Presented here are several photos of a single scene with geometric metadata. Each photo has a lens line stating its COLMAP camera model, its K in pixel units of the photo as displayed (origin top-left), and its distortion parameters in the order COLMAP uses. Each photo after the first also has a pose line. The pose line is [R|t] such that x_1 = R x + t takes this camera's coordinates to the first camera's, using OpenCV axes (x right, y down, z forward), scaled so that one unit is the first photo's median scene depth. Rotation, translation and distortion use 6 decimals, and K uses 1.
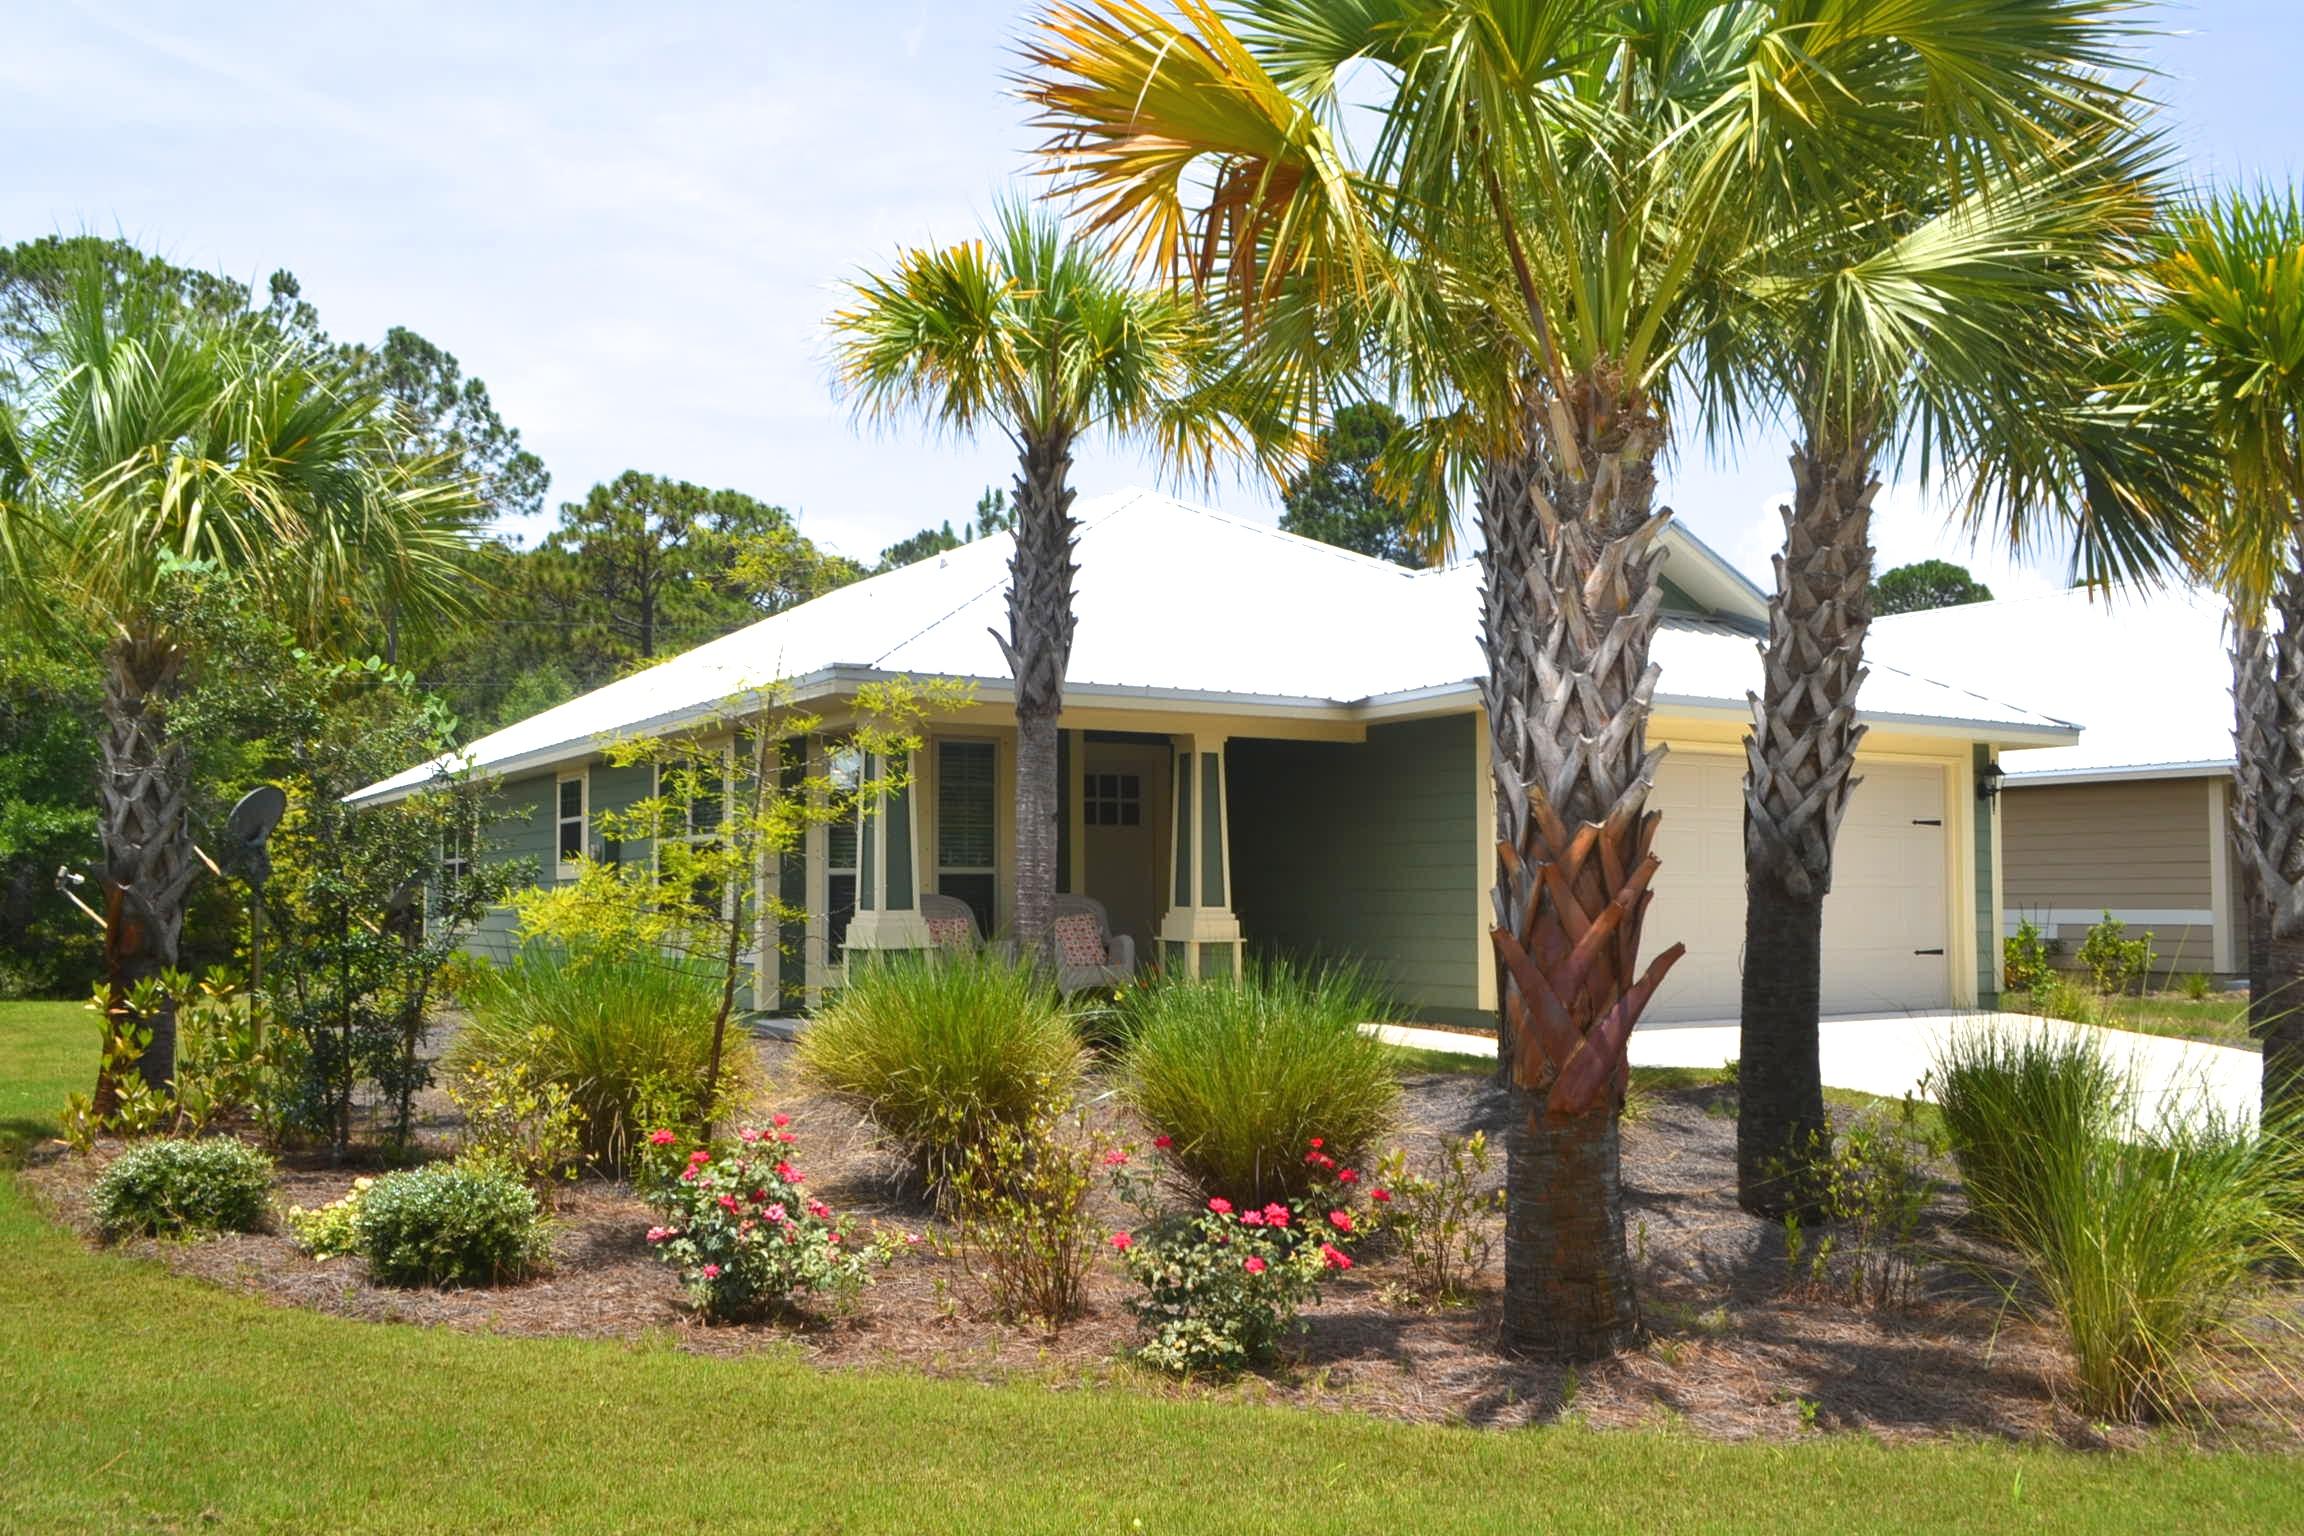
lens RADIAL K [[1978.5, 0, 1152.1], [0, 1978.5, 771.3], [0, 0, 1]] dist [-0.077048, -0.004983]
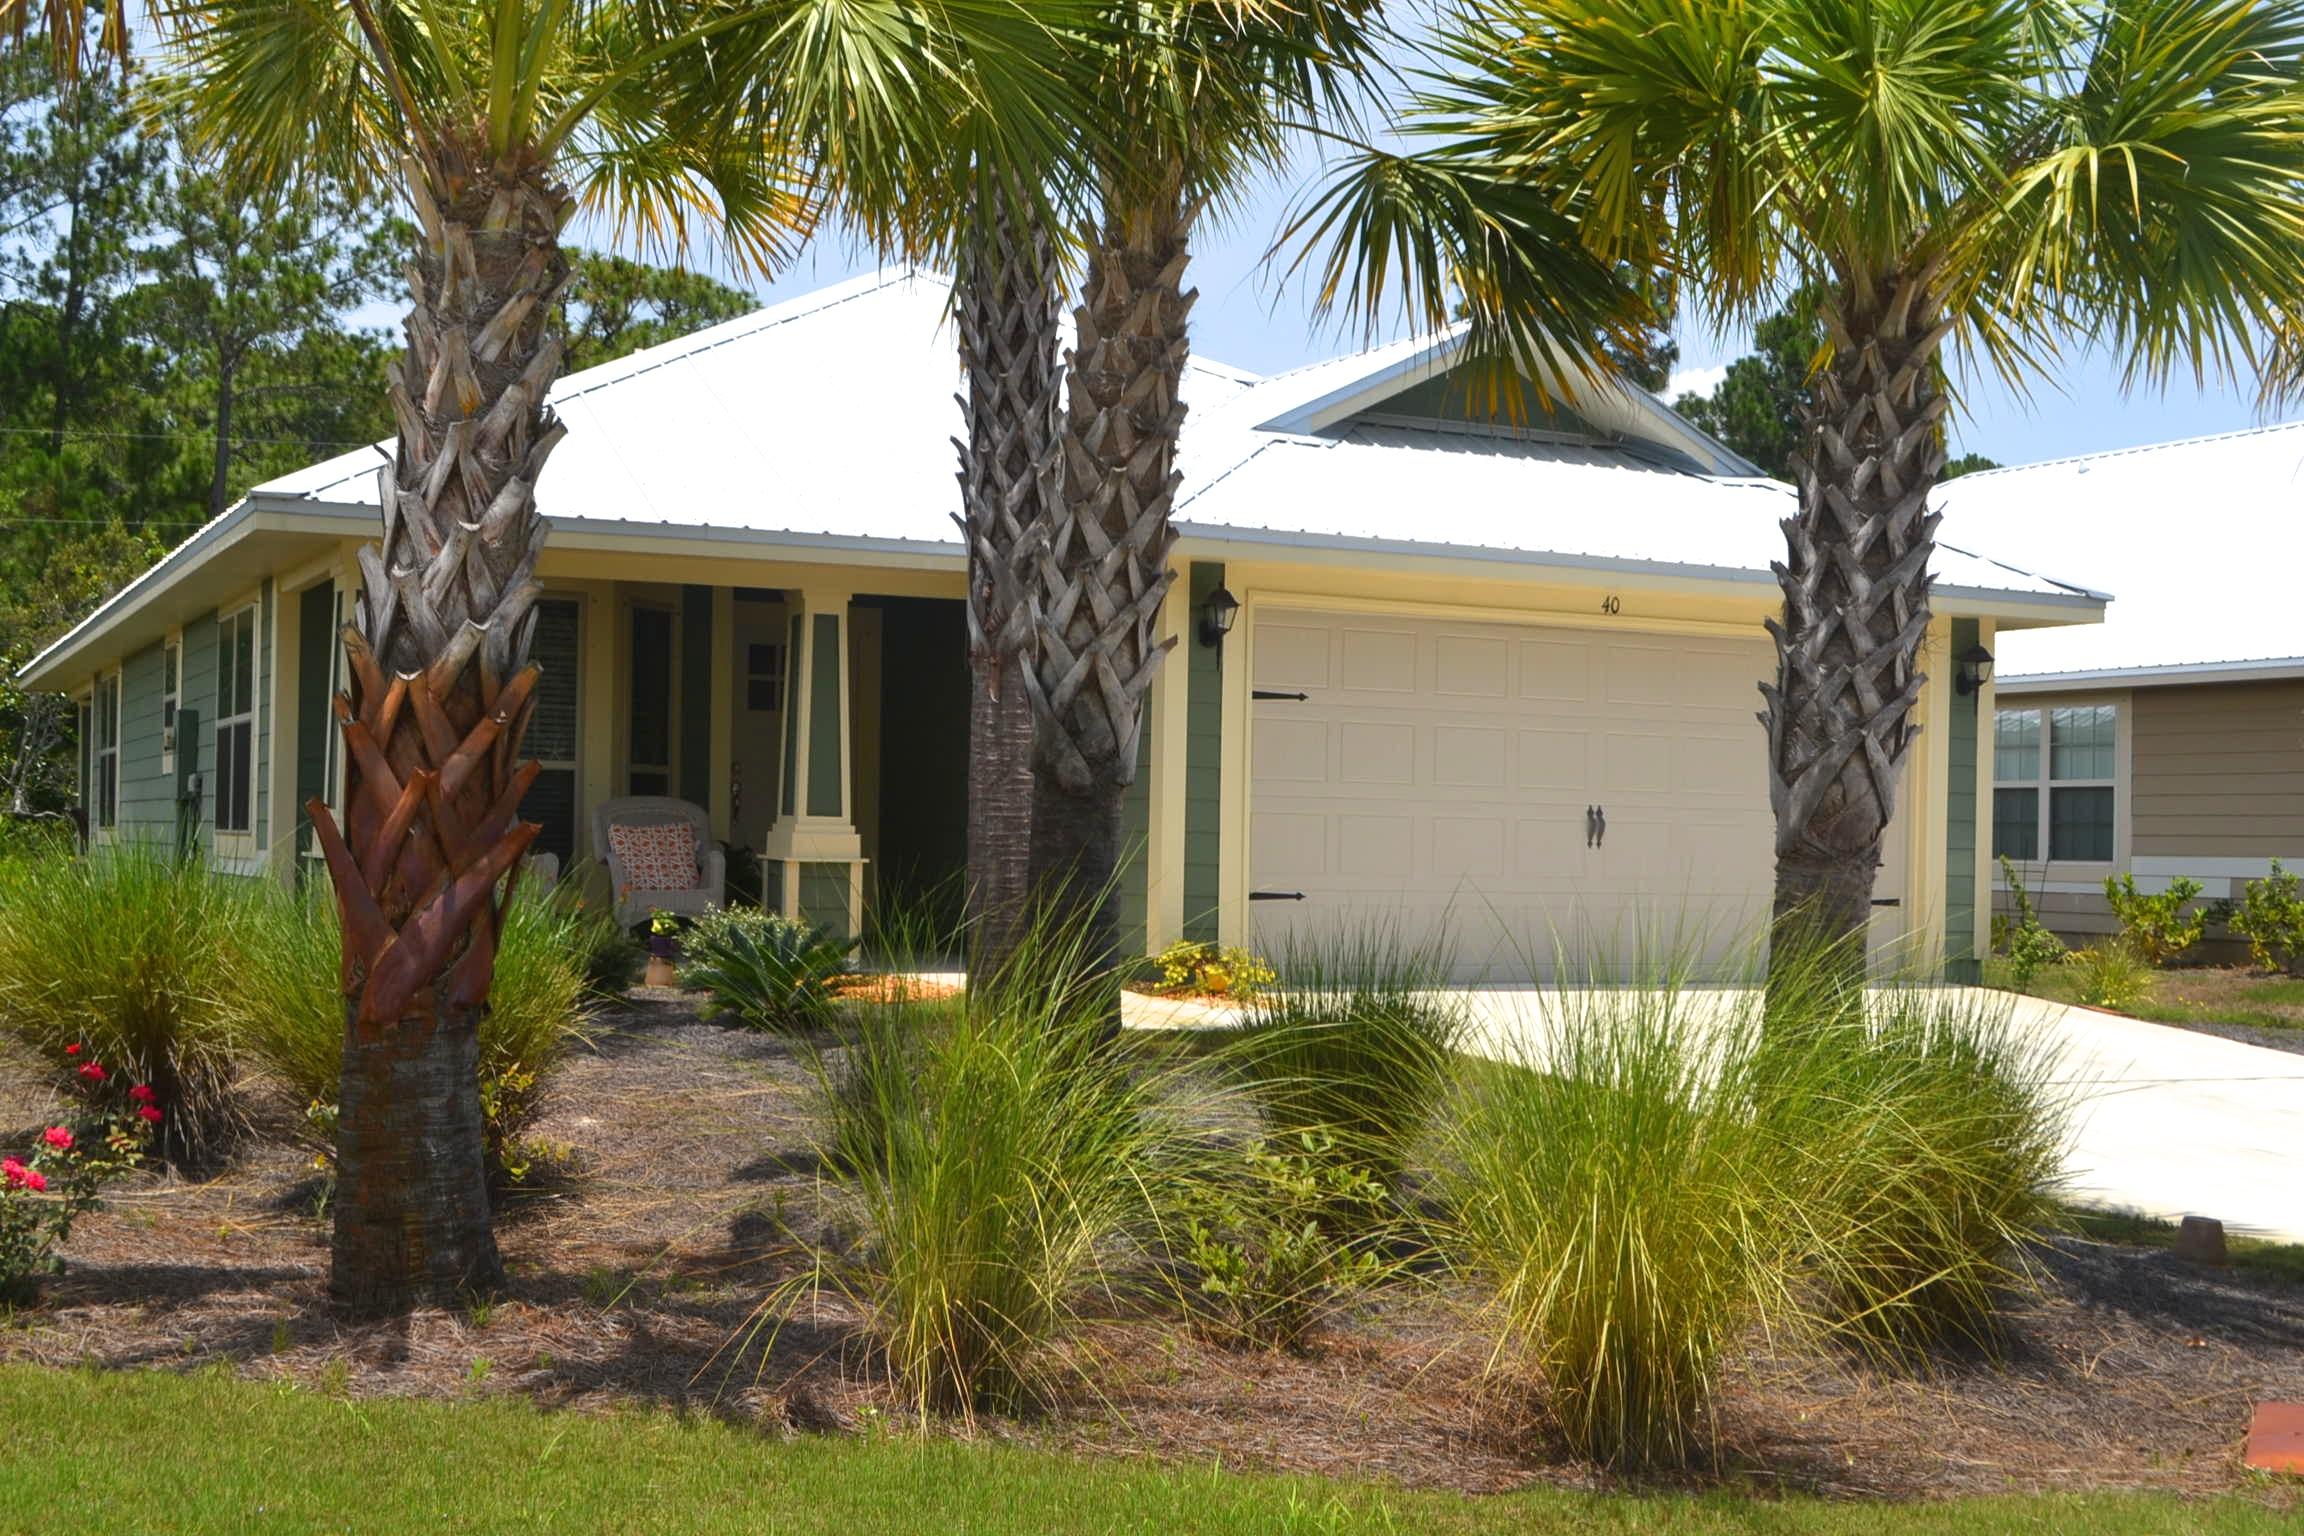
lens RADIAL K [[2748.4, 0, 1152.2], [0, 2748.4, 777.7], [0, 0, 1]] dist [-0.113282, 0.000000]
pose [[0.996232, 0.016436, -0.085154, 0.243974], [-0.012800, 0.998990, 0.043065, 0.006353], [0.085776, -0.041813, 0.995437, -0.041606]]
